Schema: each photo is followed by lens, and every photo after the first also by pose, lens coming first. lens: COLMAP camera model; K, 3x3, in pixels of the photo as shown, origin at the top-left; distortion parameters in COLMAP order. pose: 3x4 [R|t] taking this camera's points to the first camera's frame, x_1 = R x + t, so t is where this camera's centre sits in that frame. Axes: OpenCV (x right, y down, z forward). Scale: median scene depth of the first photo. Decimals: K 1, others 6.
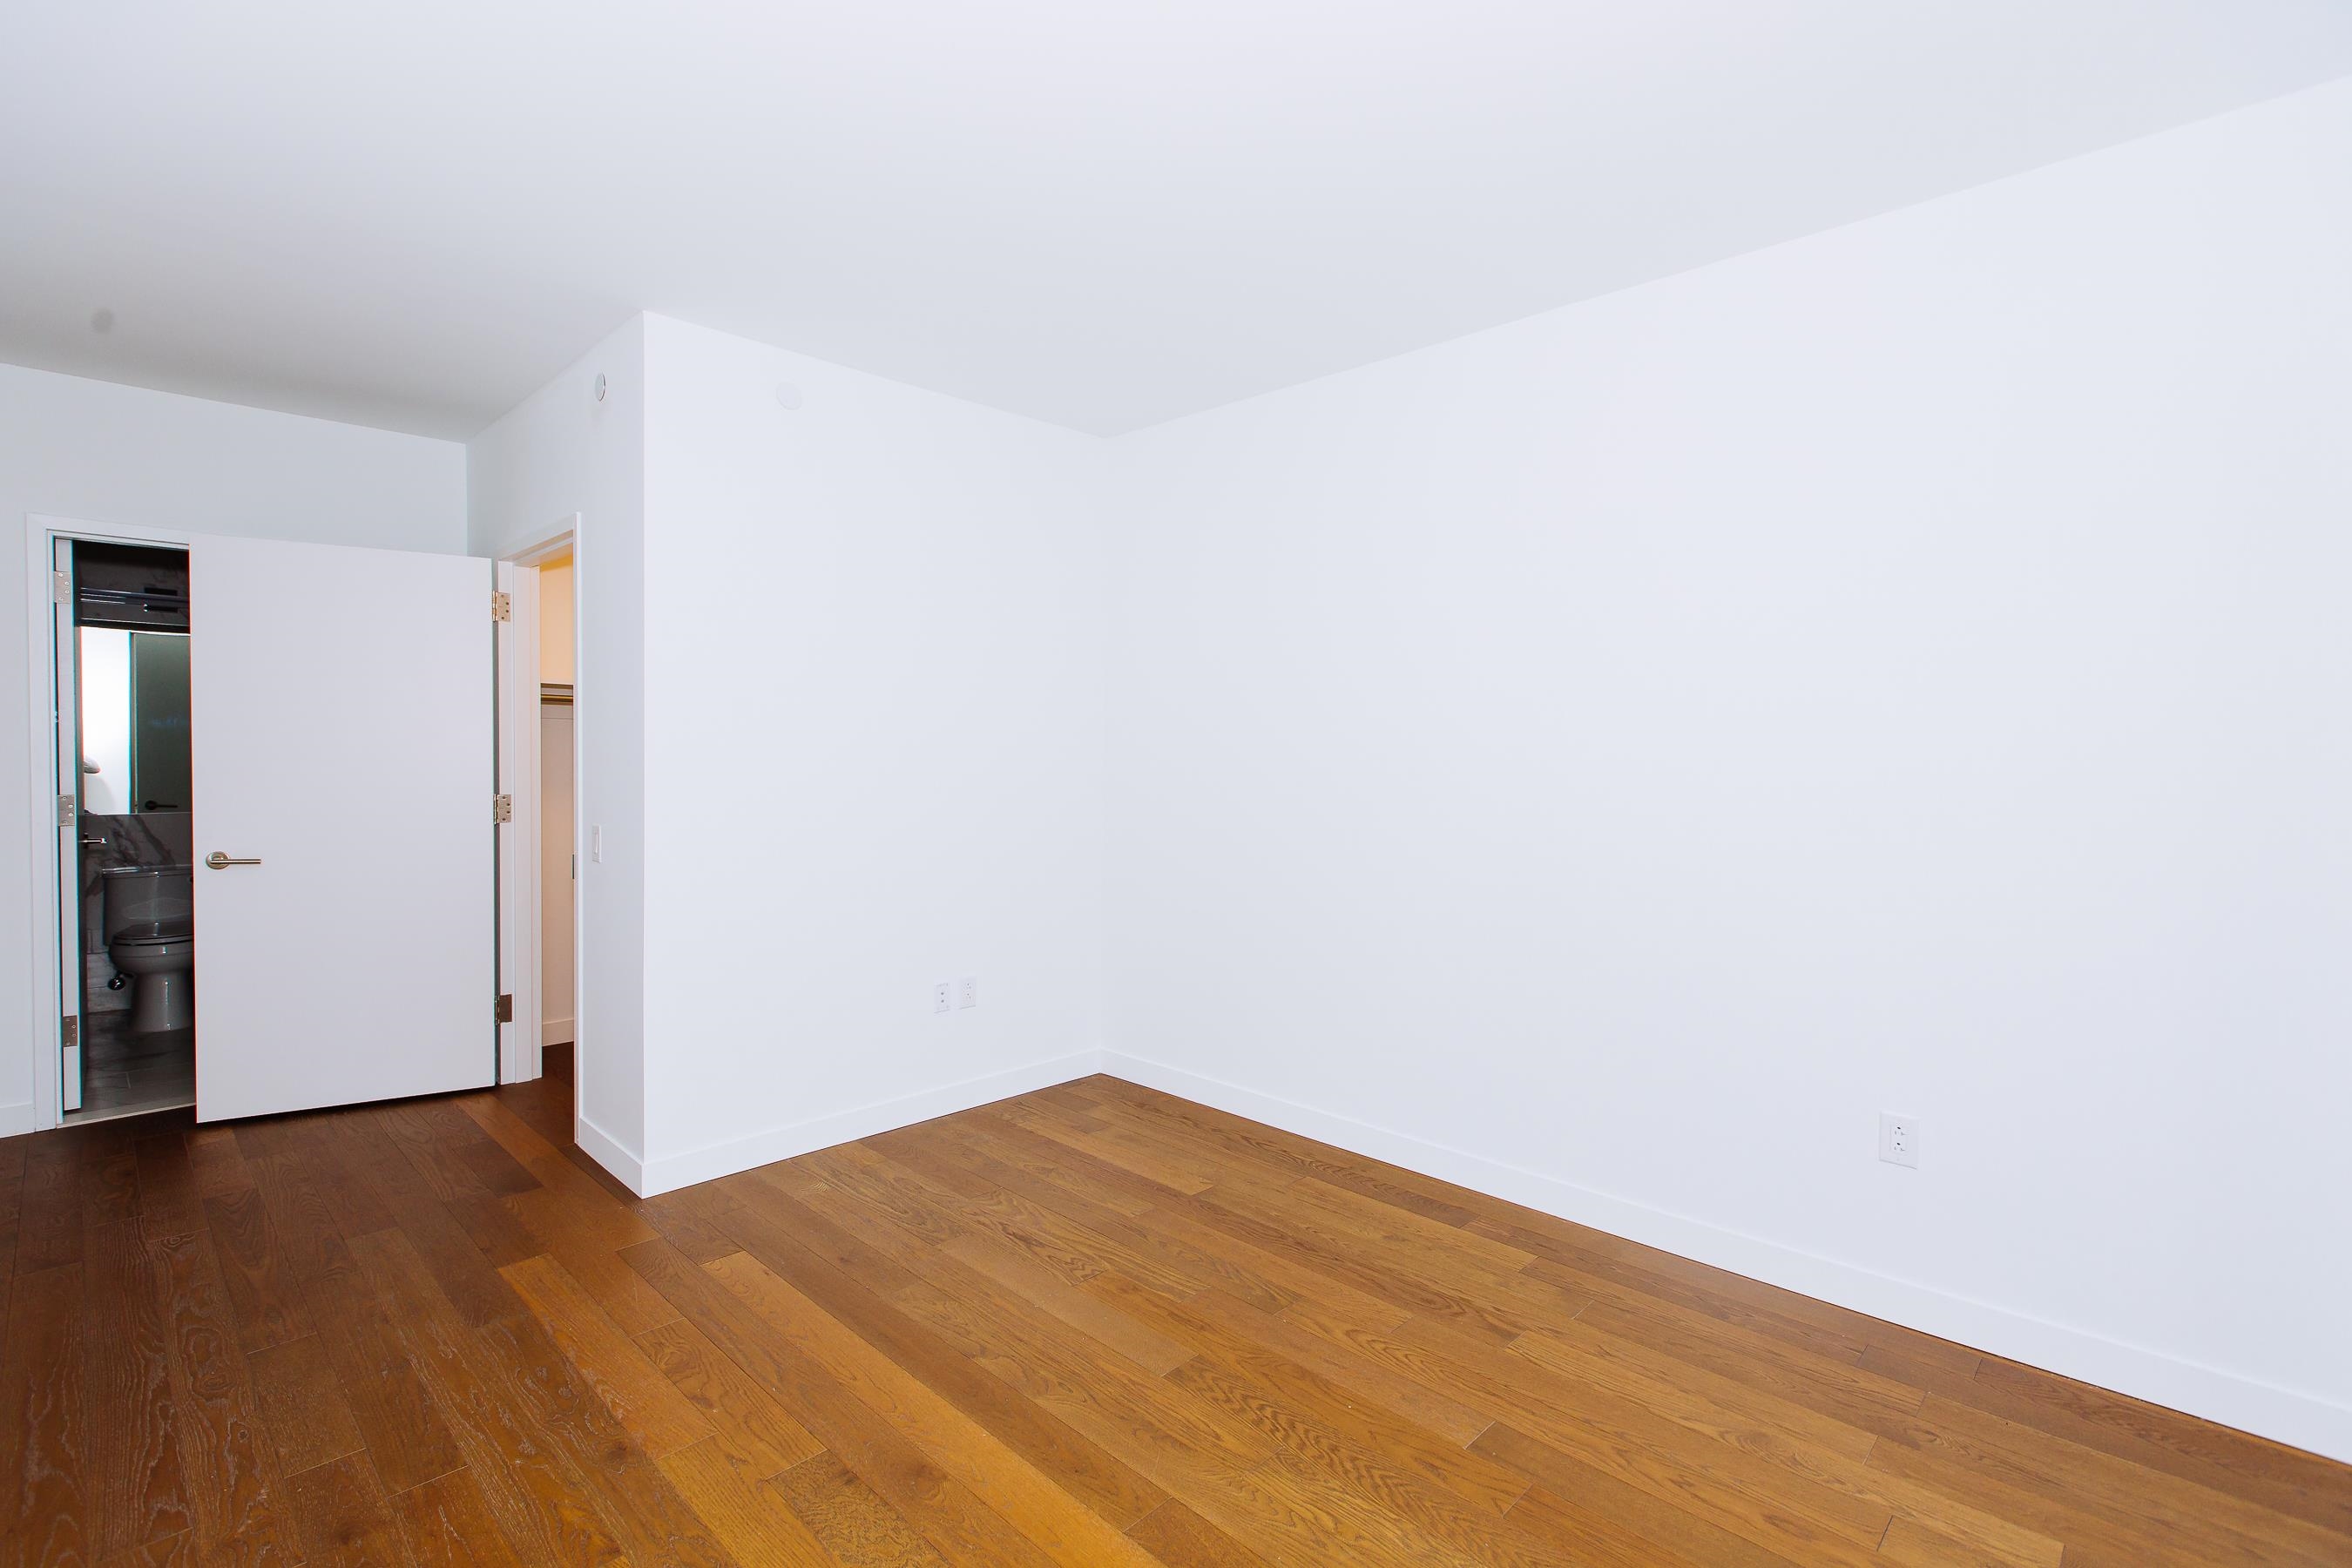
lens RADIAL K [[1048.9, 0, 1176.0], [0, 1048.9, 784.0], [0, 0, 1]] dist [-0.003088, 0.000100]
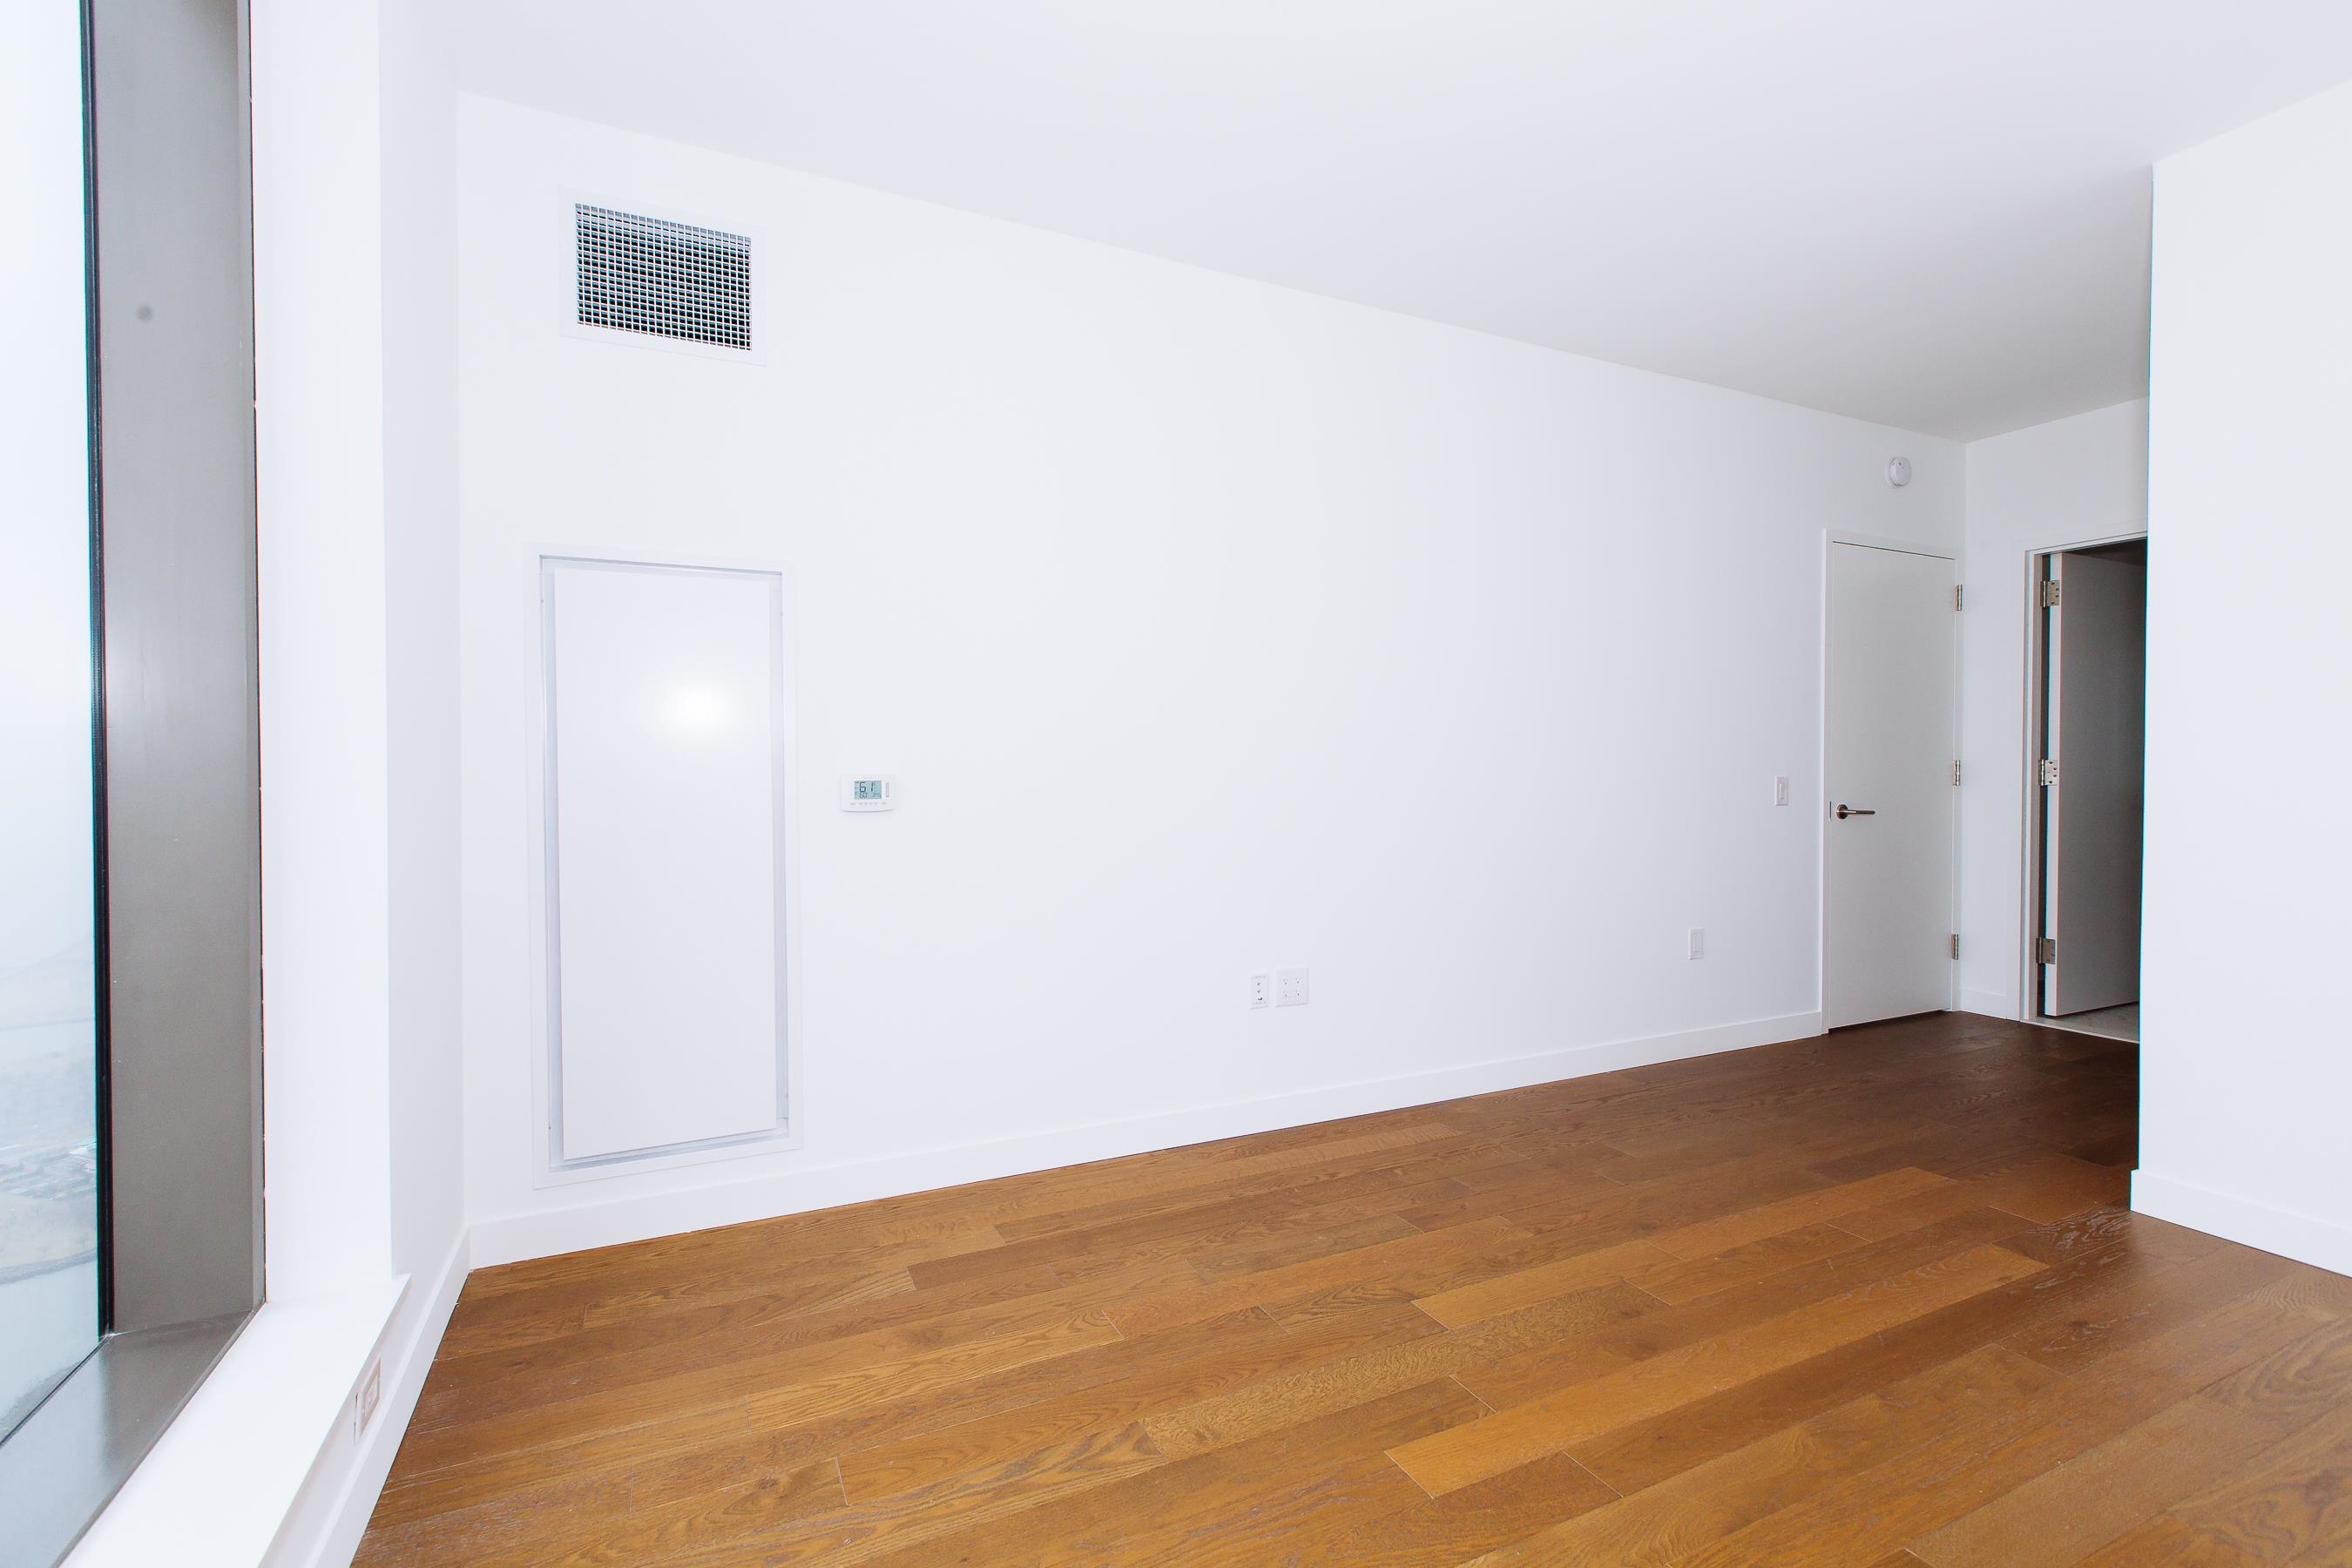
lens RADIAL K [[1048.9, 0, 1176.0], [0, 1048.9, 784.0], [0, 0, 1]] dist [-0.003088, 0.000100]
pose [[-0.353296, 0.000044, -0.935512, 0.674730], [-0.019658, 0.999779, 0.007471, 0.073995], [0.935305, 0.021030, -0.353217, 0.692784]]
